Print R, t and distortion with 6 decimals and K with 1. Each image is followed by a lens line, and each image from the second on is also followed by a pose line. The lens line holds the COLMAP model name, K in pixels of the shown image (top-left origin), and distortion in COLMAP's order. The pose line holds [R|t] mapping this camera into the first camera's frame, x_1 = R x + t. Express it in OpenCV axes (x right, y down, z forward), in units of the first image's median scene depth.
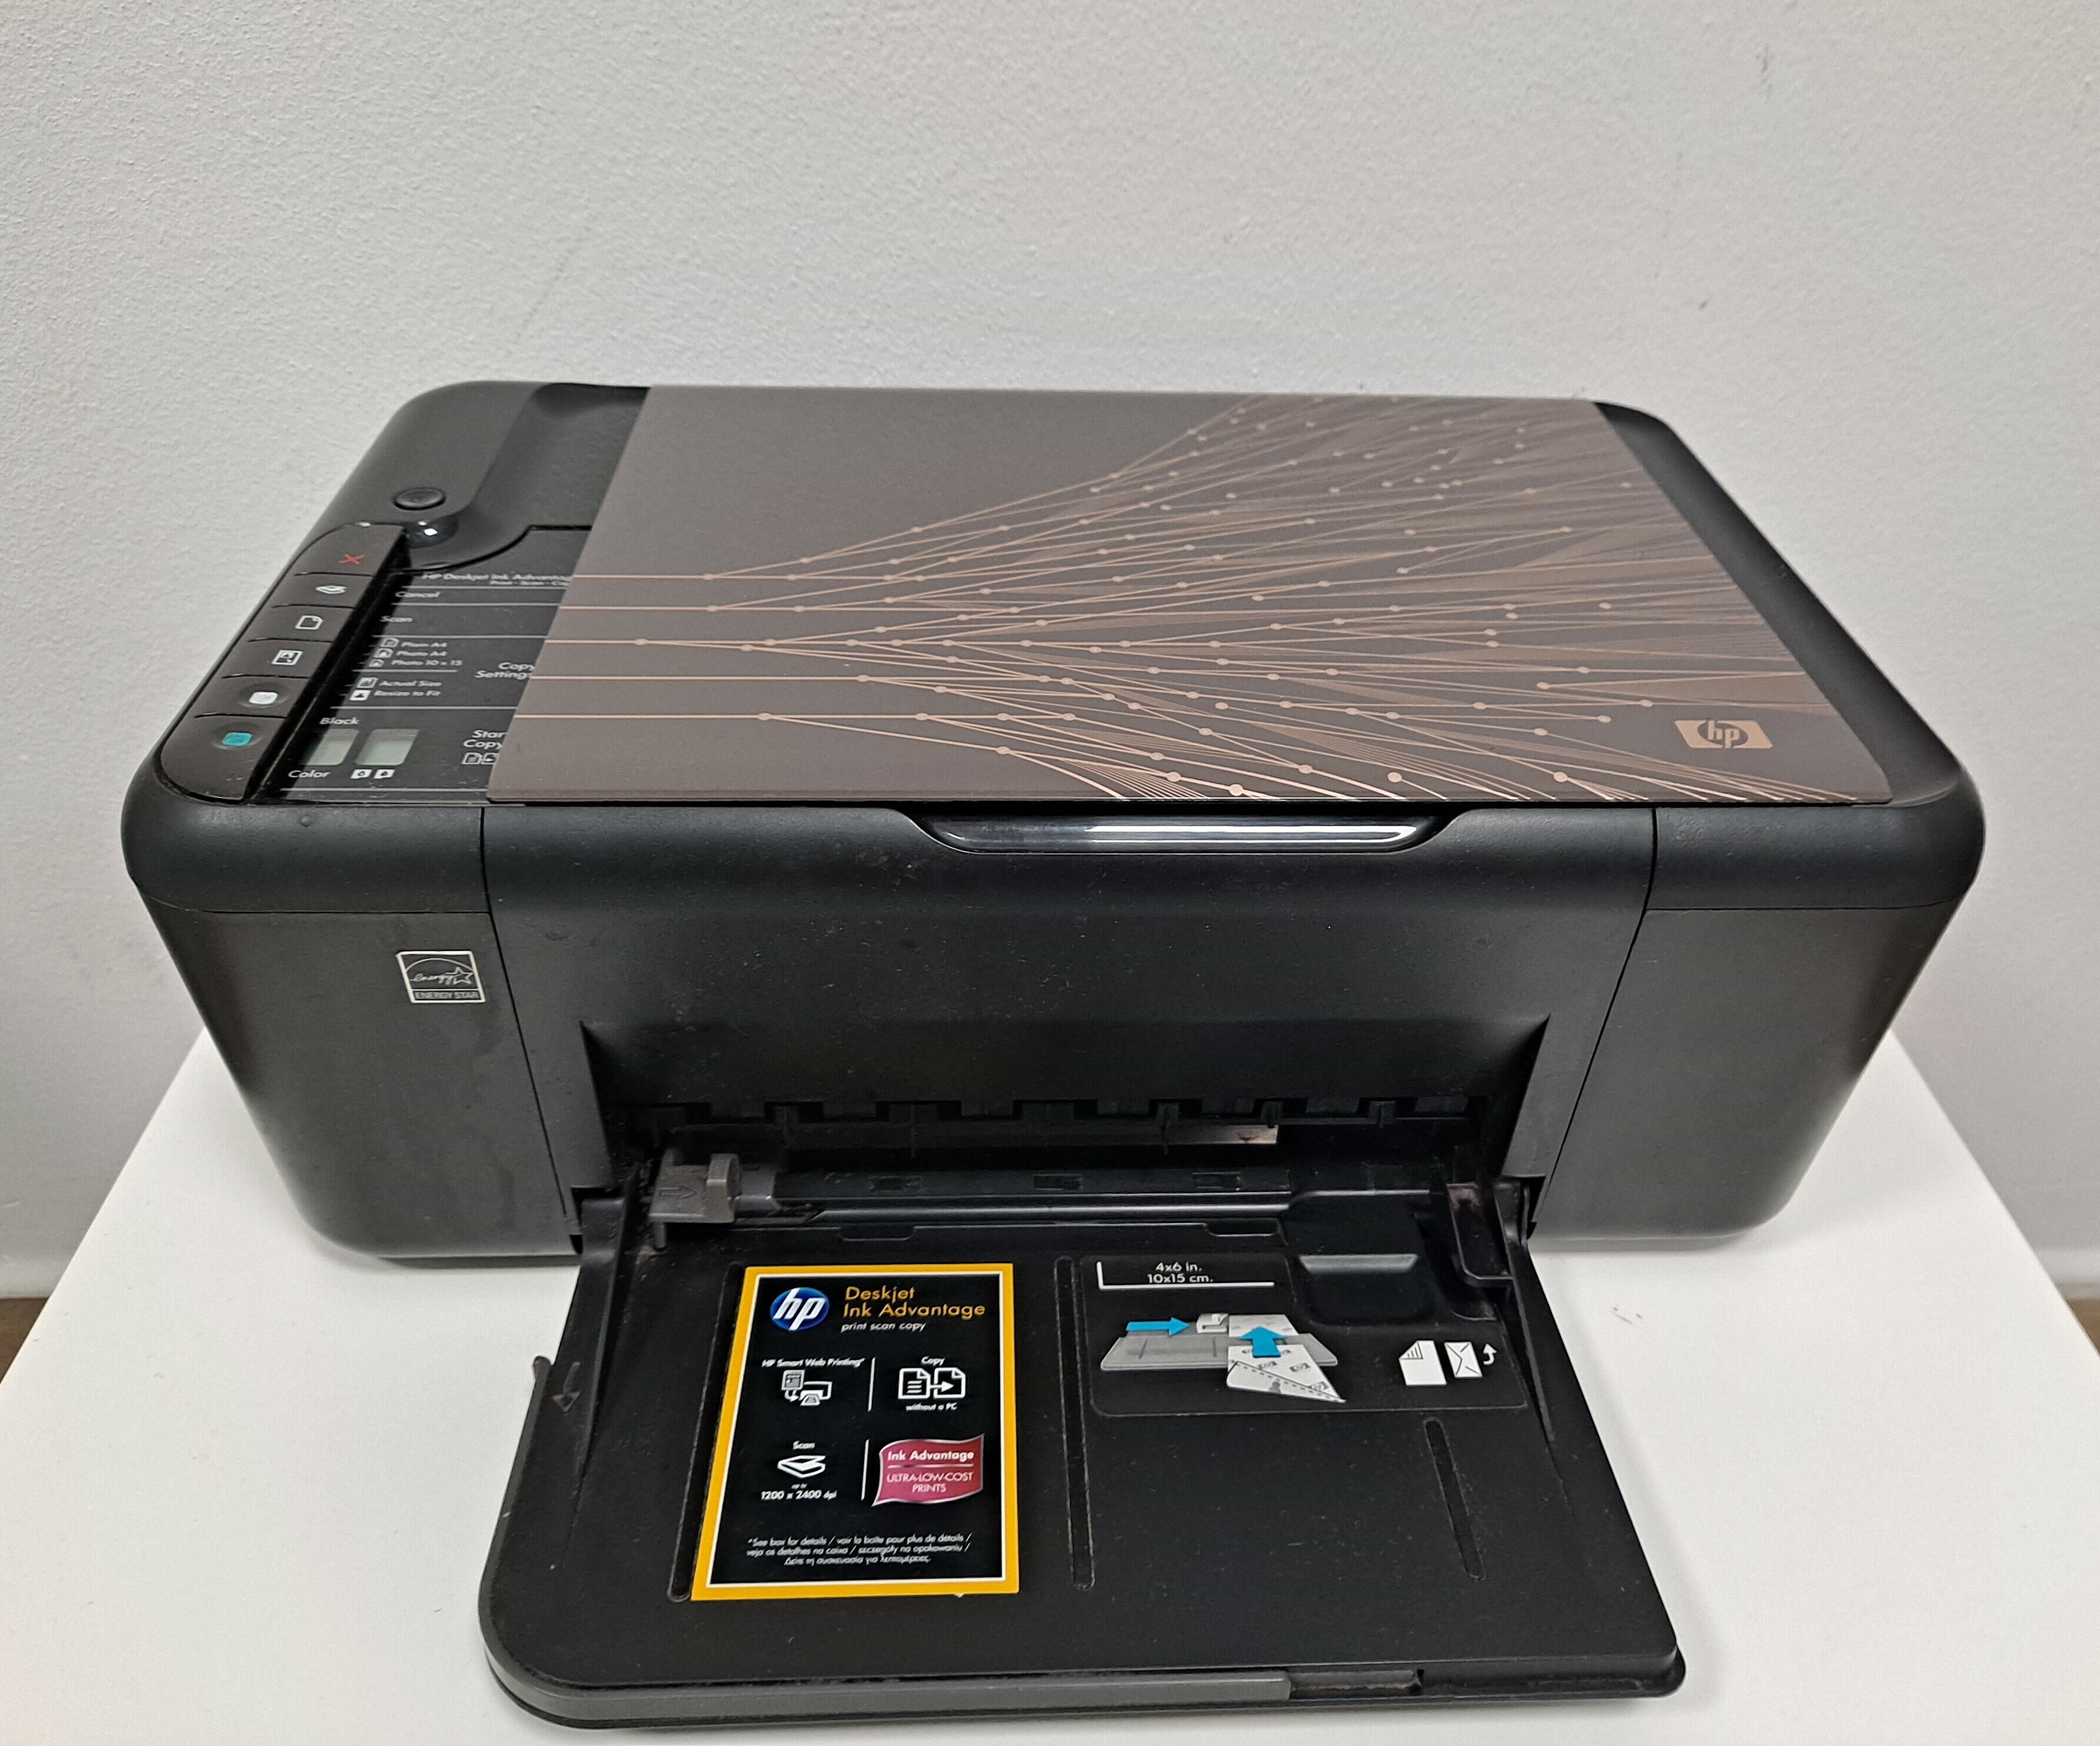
lens RADIAL K [[1739.1, 0, 1091.9], [0, 1739.1, 870.3], [0, 0, 1]] dist [0.048524, -0.088707]
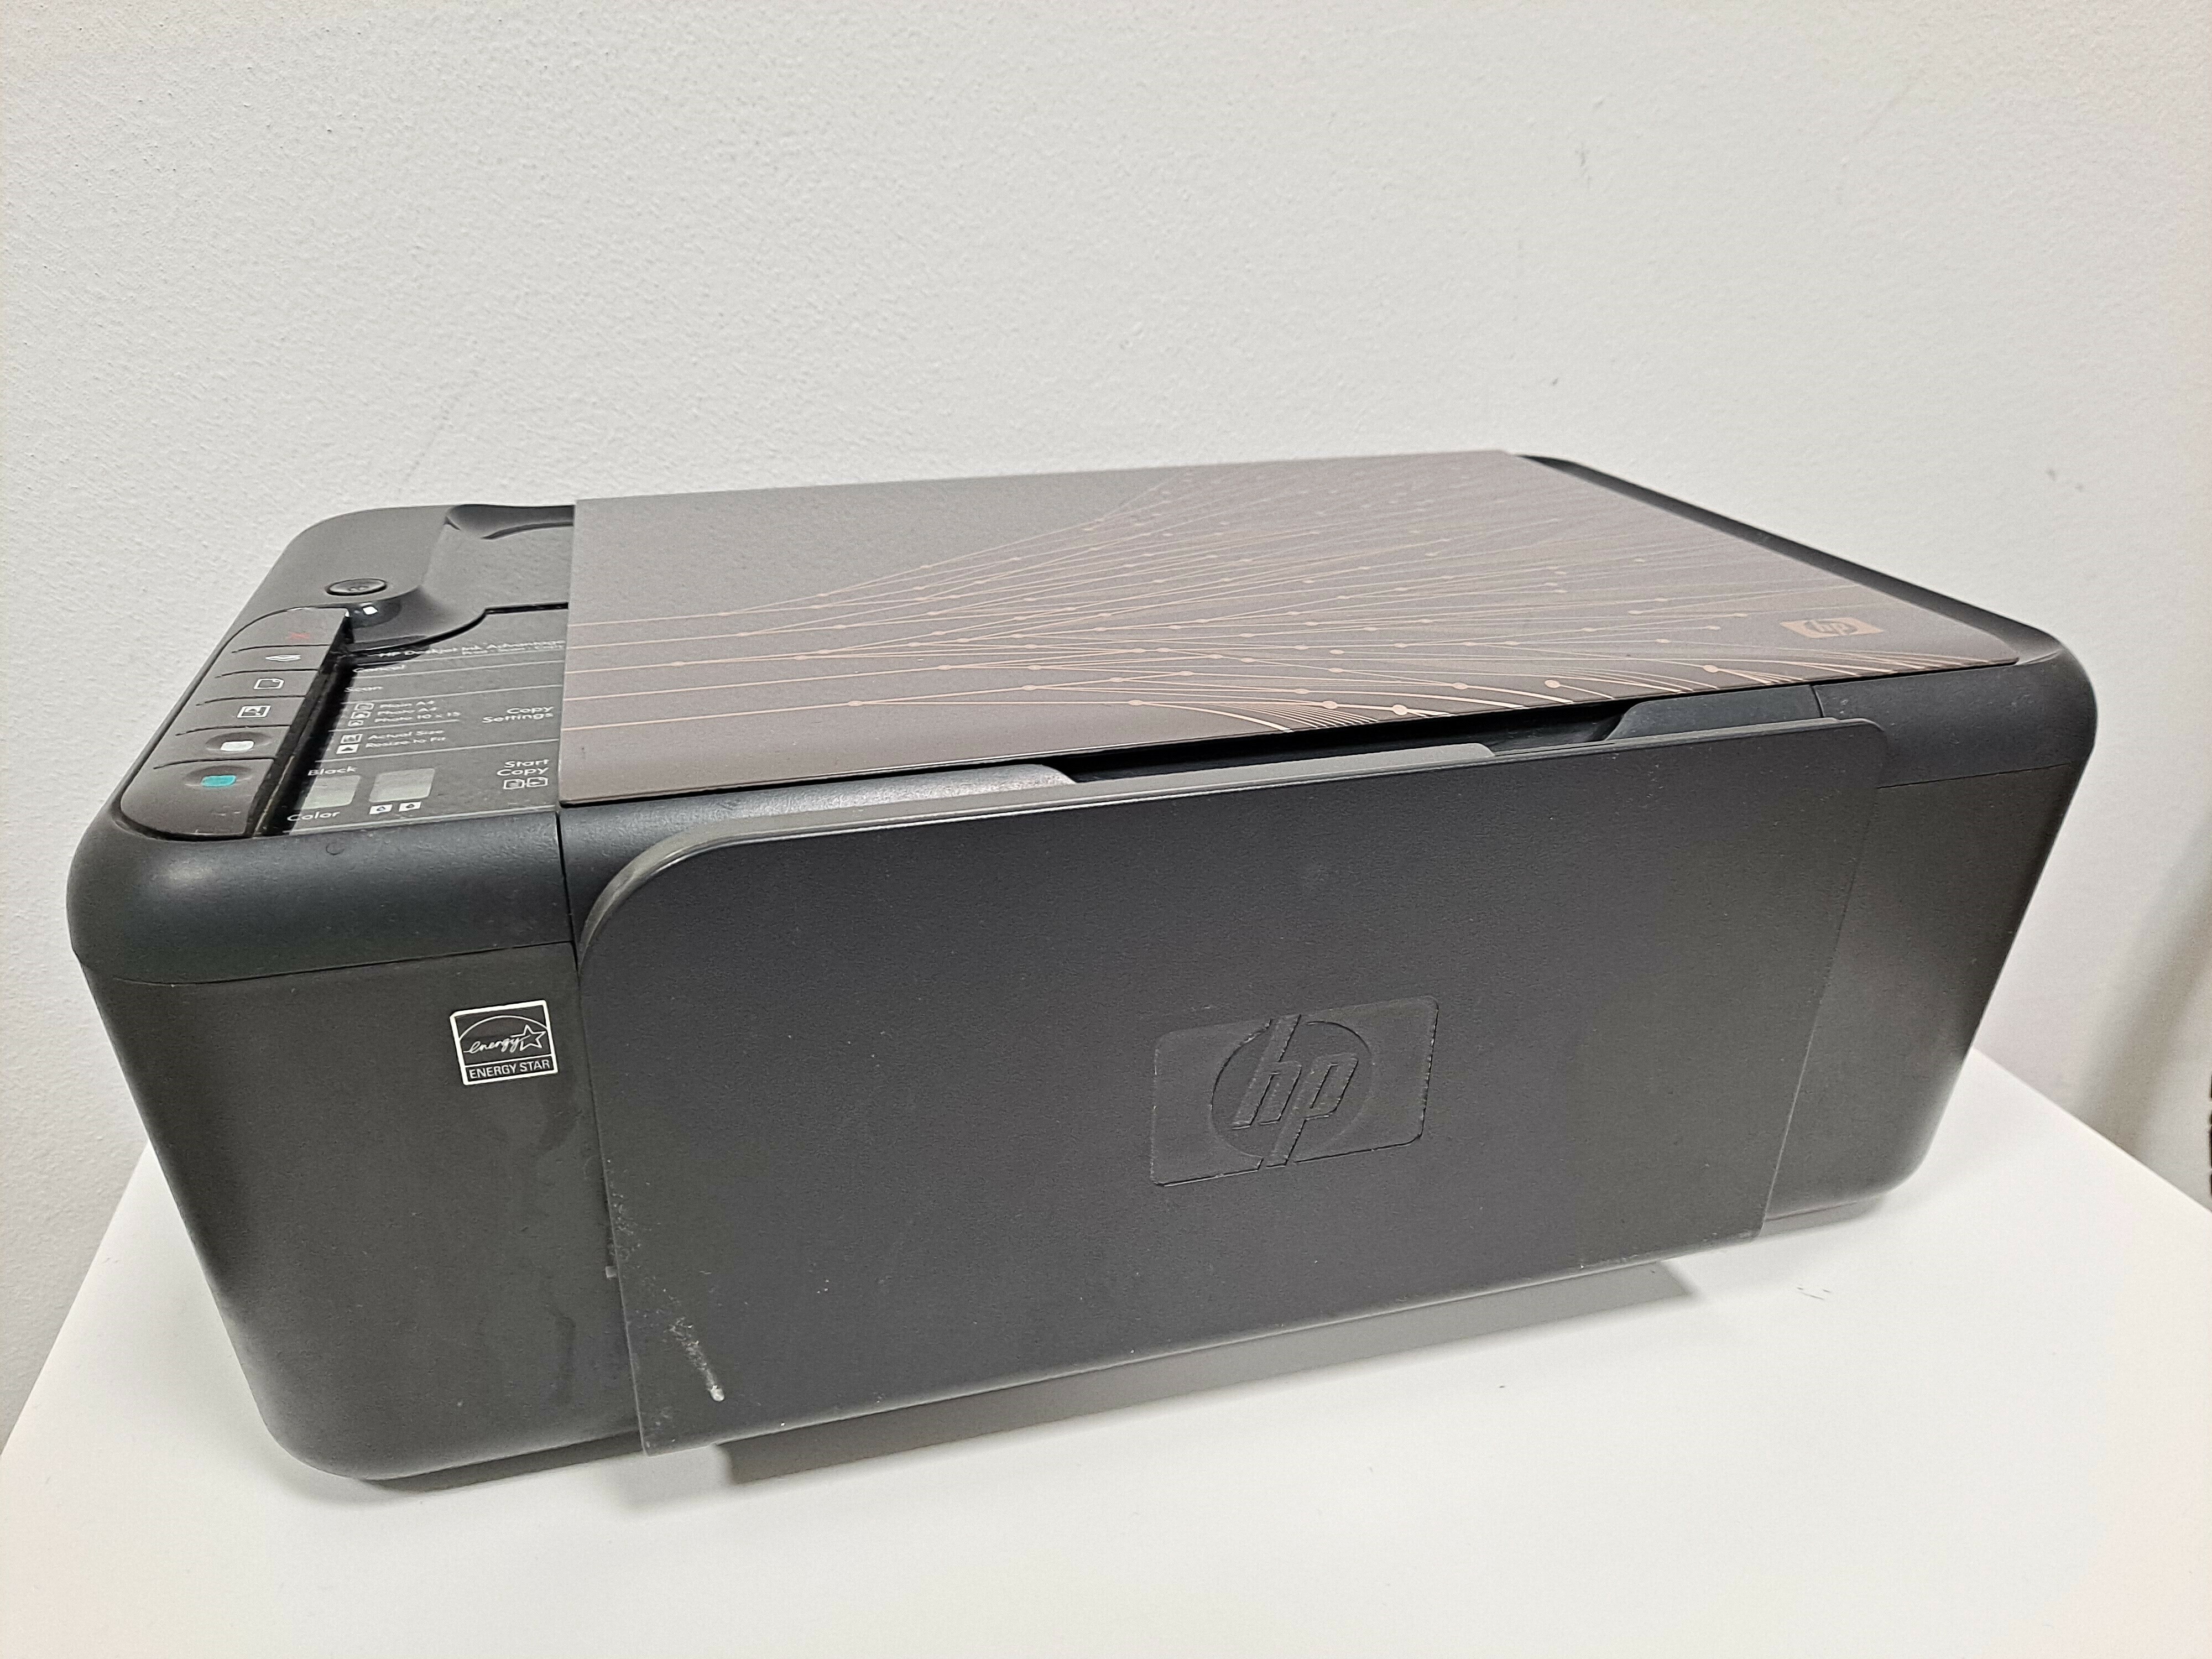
lens RADIAL K [[1636.8, 0, 1106.0], [0, 1636.8, 829.5], [0, 0, 1]] dist [0.036774, -0.062828]
pose [[0.975399, -0.118855, 0.185662, -0.201033], [0.153906, 0.970129, -0.187515, 0.130340], [-0.157829, 0.211476, 0.964556, 0.181102]]
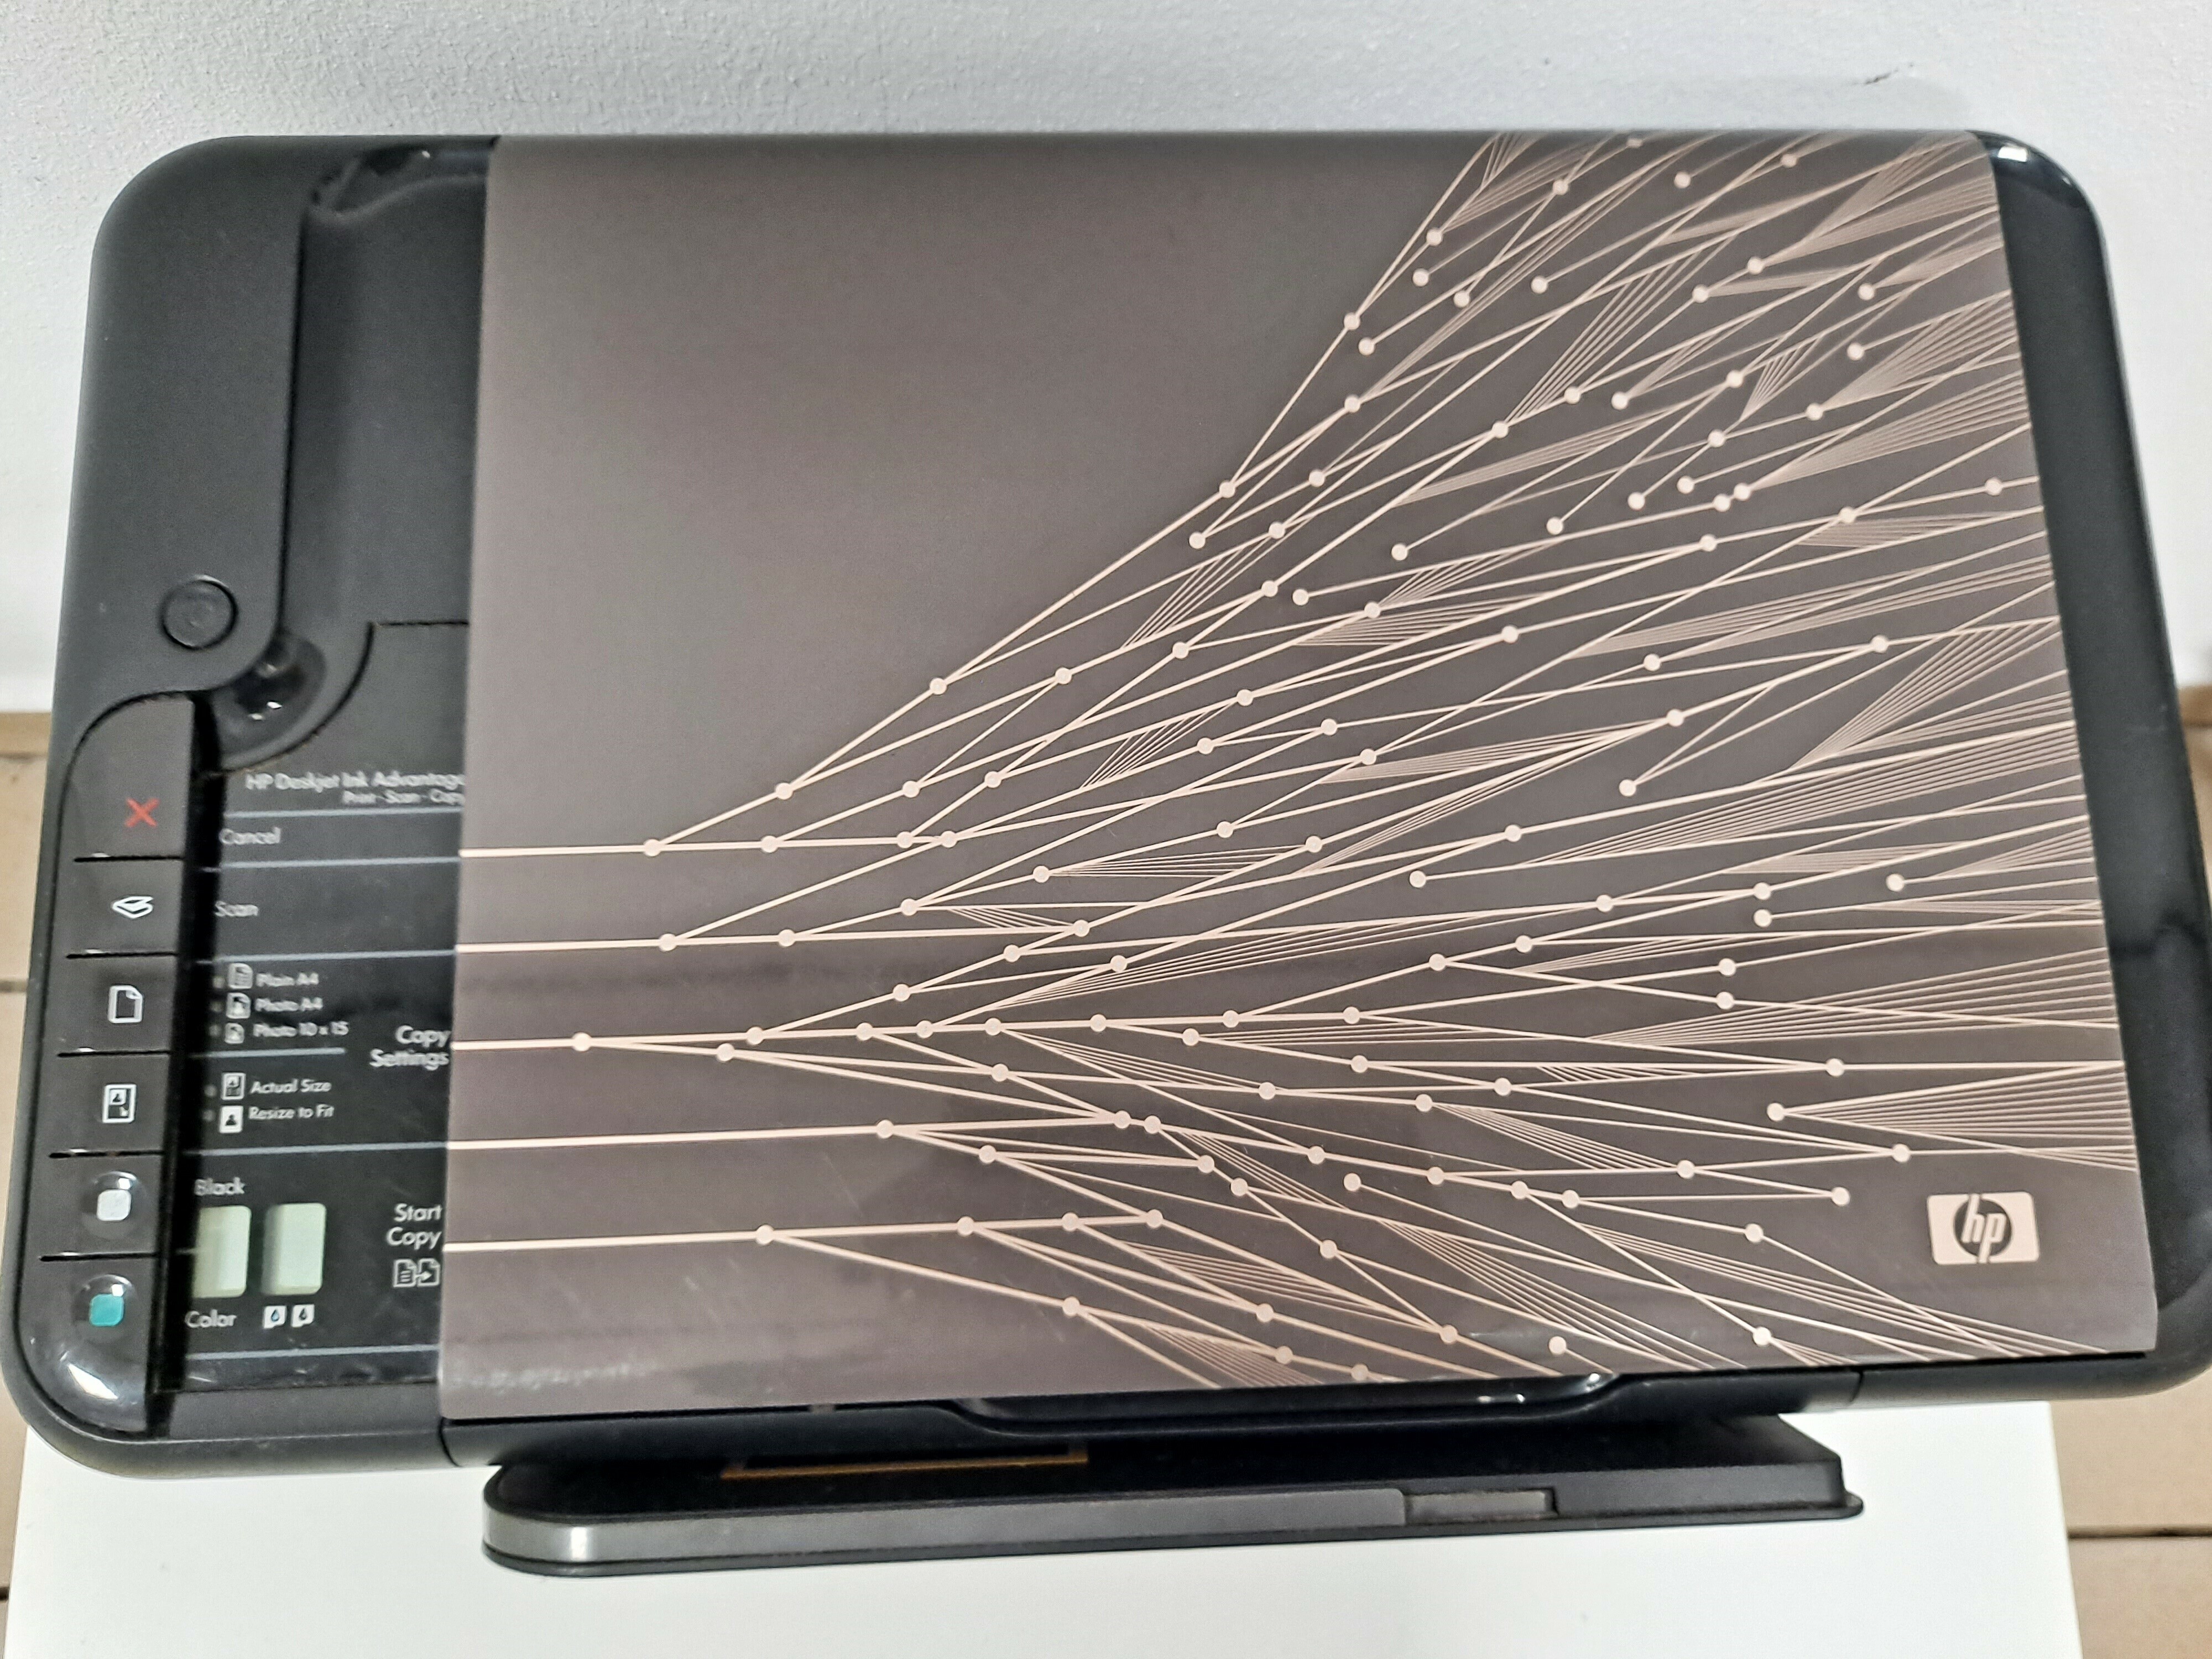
lens RADIAL K [[1636.8, 0, 1106.0], [0, 1636.8, 829.5], [0, 0, 1]] dist [0.036774, -0.062828]
pose [[0.999703, 0.024043, 0.003930, -0.037964], [-0.020132, 0.724469, 0.689014, -0.649631], [0.013719, -0.688888, 0.724738, 0.531269]]
